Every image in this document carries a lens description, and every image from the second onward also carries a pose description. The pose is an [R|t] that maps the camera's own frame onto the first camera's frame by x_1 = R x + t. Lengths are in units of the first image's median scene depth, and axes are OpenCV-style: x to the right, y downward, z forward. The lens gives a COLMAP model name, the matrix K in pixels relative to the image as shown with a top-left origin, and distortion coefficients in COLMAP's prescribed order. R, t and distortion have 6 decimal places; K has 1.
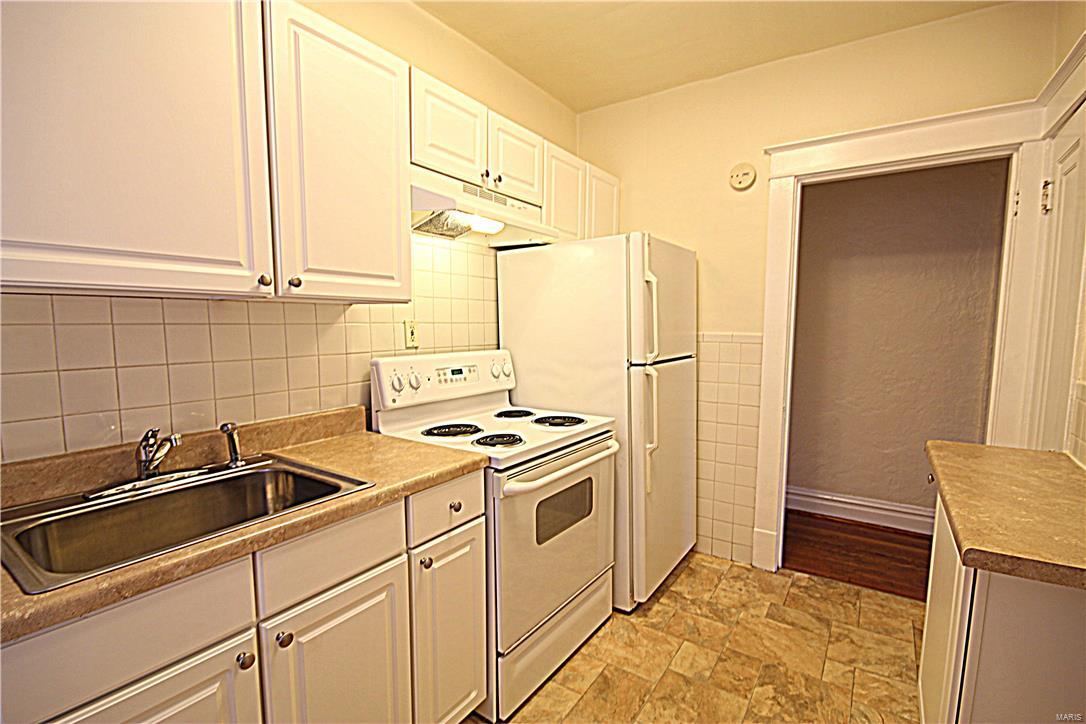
lens RADIAL K [[485.2, 0, 574.5], [0, 485.2, 368.0], [0, 0, 1]] dist [0.024315, 0.000049]
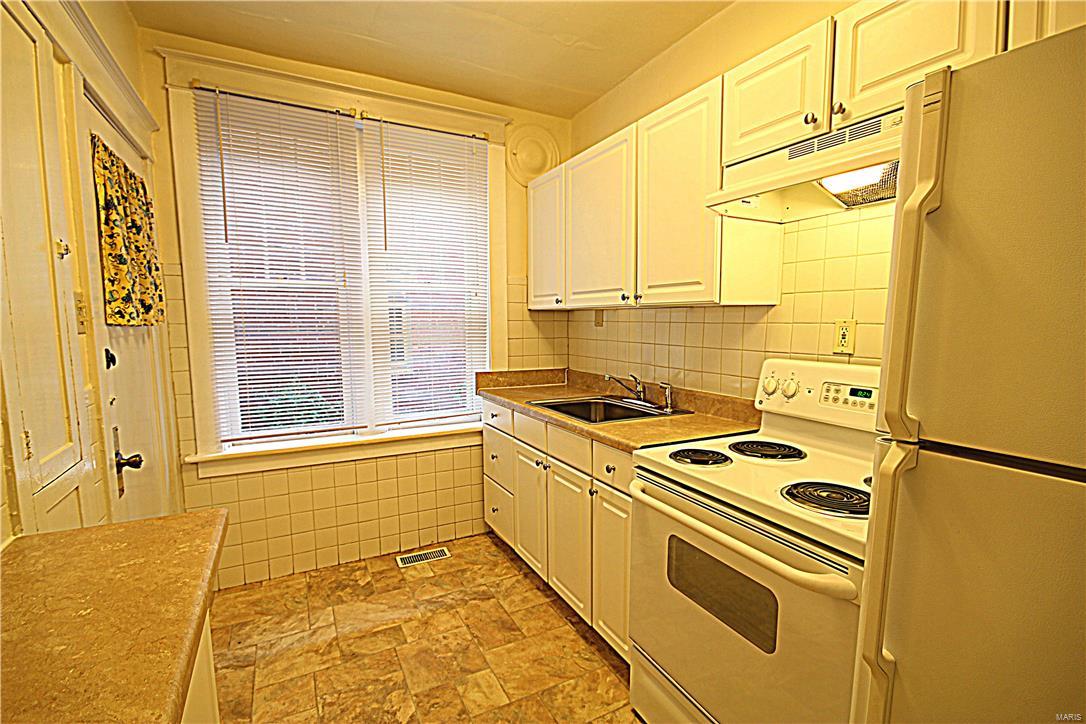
lens RADIAL K [[505.8, 0, 550.3], [0, 505.8, 371.9], [0, 0, 1]] dist [-0.002878, -0.000007]
pose [[-0.497412, 0.087379, -0.863103, 1.035282], [-0.085080, 0.985205, 0.148772, -0.157131], [0.863333, 0.147433, -0.482618, 1.623352]]
